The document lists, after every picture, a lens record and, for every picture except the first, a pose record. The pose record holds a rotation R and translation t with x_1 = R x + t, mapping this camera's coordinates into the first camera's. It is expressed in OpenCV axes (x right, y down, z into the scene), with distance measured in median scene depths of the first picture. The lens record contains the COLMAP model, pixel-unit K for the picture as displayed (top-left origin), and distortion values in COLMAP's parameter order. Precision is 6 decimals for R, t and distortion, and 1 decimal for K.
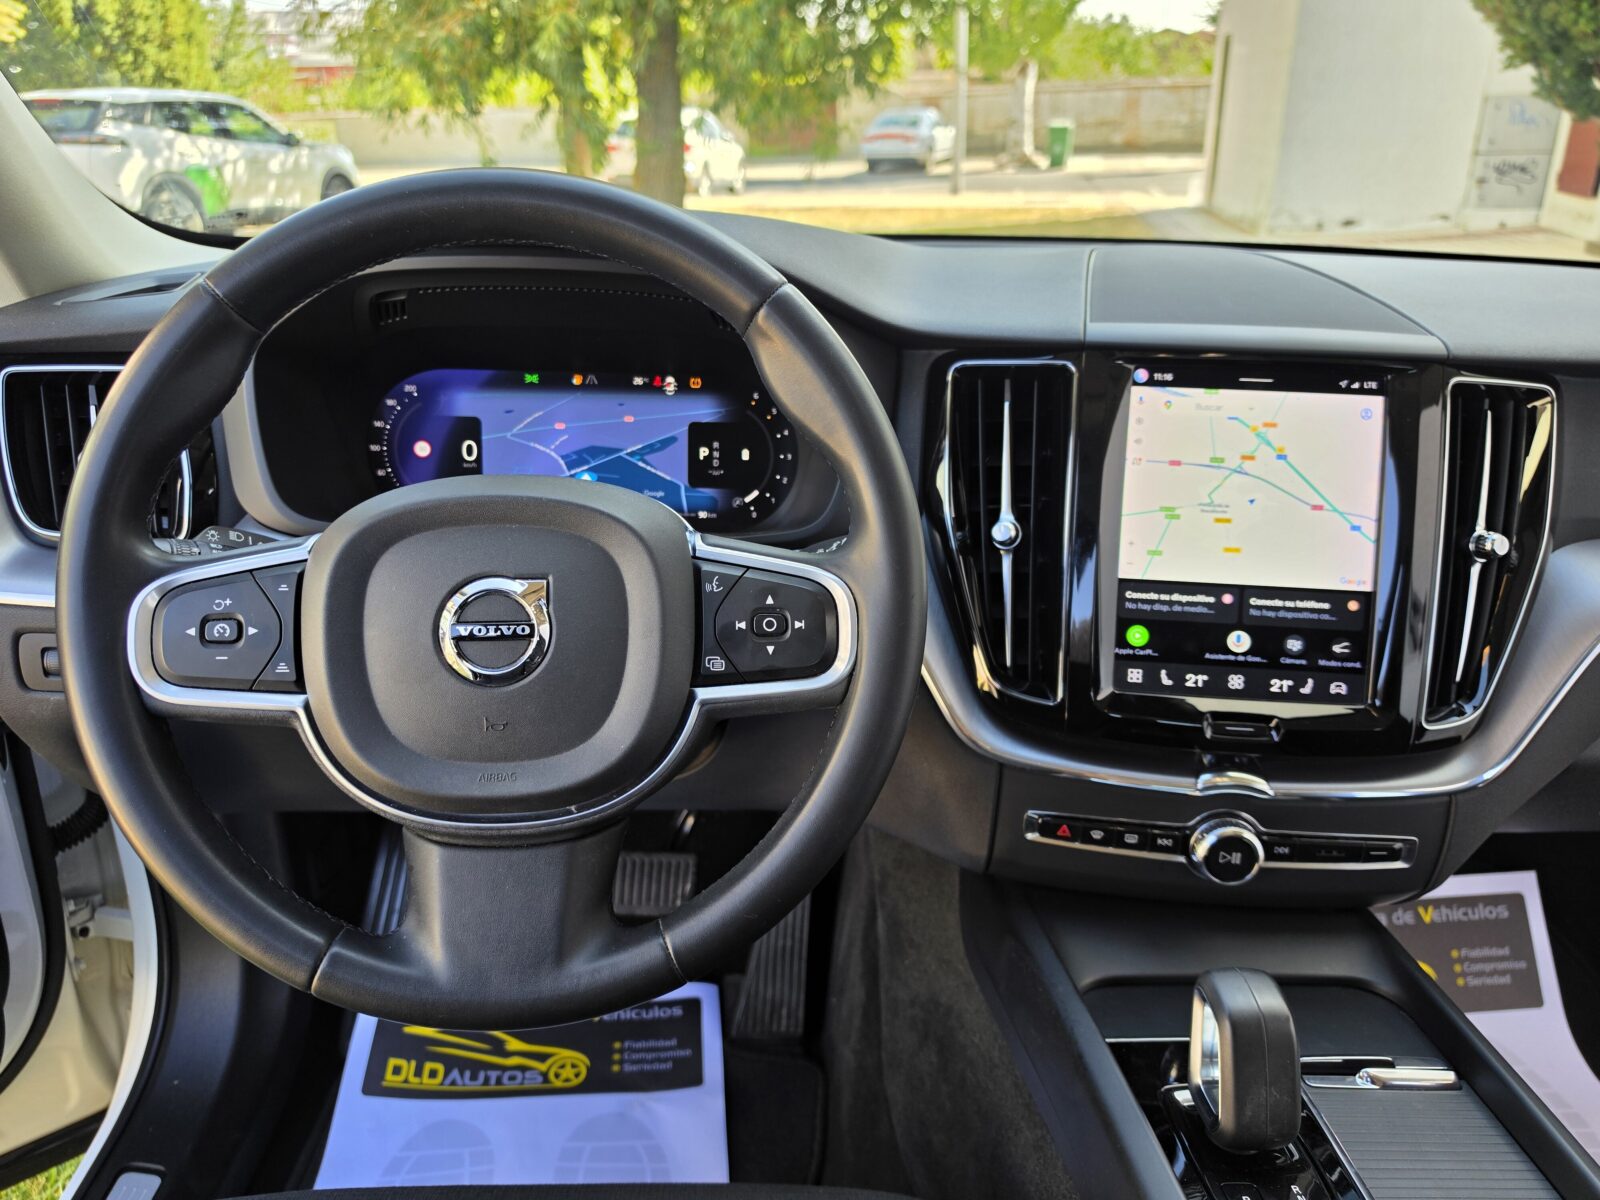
lens RADIAL K [[1145.7, 0, 783.2], [0, 1145.7, 589.7], [0, 0, 1]] dist [0.033528, -0.050565]
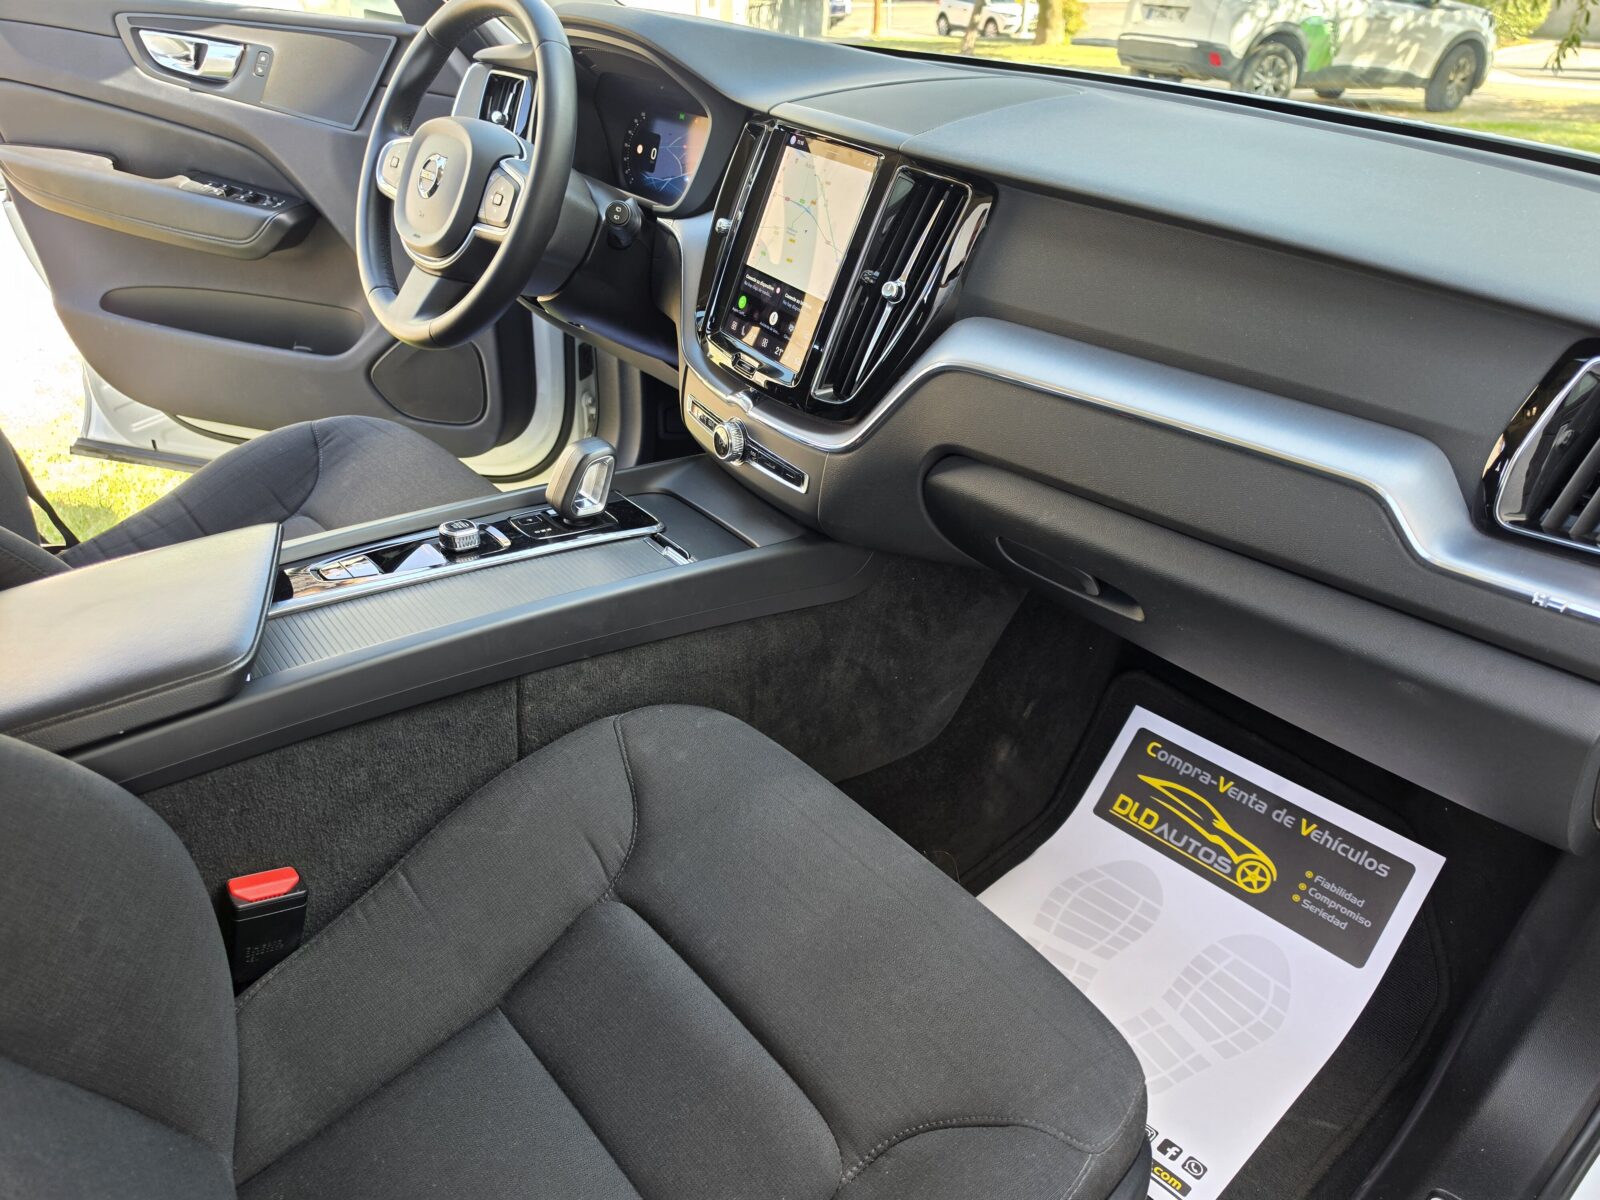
lens RADIAL K [[1145.7, 0, 784.6], [0, 1145.7, 616.7], [0, 0, 1]] dist [0.033528, -0.050565]
pose [[0.600532, 0.411089, -0.685833, 1.656442], [-0.323483, 0.909300, 0.261786, -0.000304], [0.731246, 0.064644, 0.679044, -0.040099]]
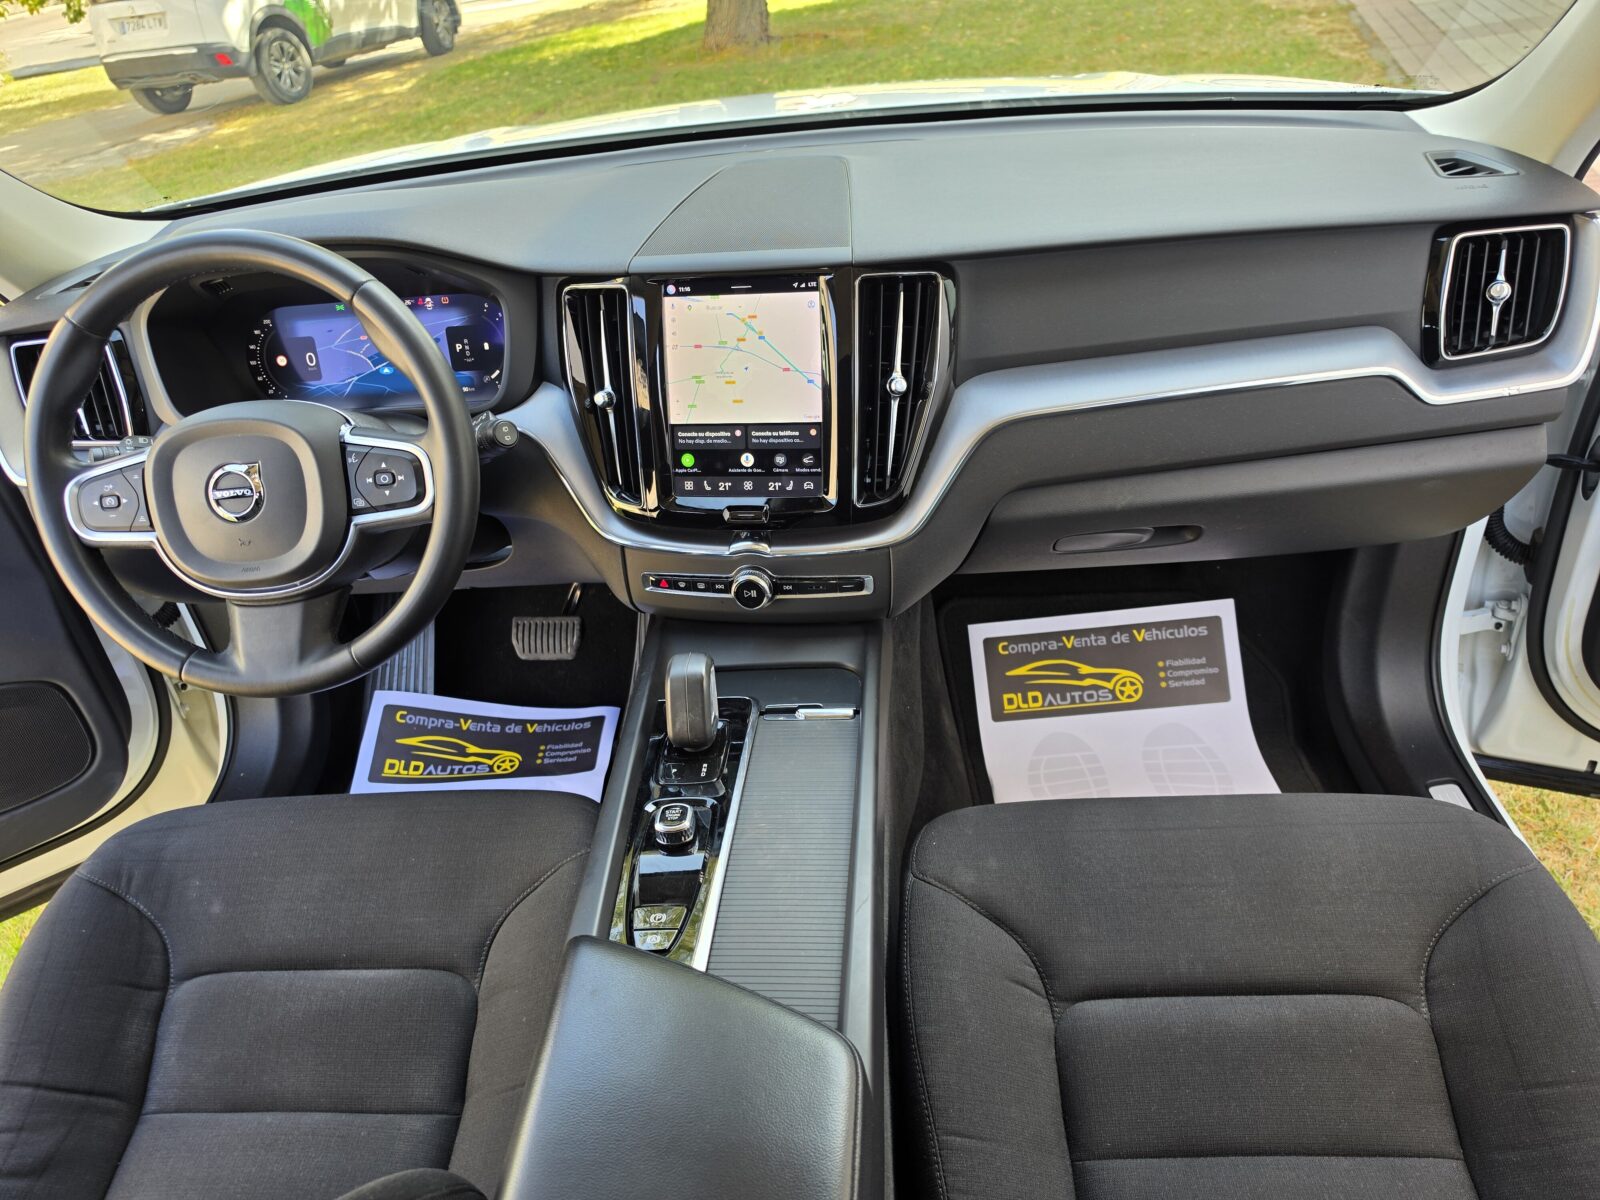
lens RADIAL K [[1145.7, 0, 795.5], [0, 1145.7, 608.8], [0, 0, 1]] dist [0.033528, -0.050565]
pose [[0.987966, -0.048280, -0.146940, 0.678370], [0.077189, 0.977176, 0.197914, -0.060234], [0.134031, -0.206874, 0.969143, -0.549260]]
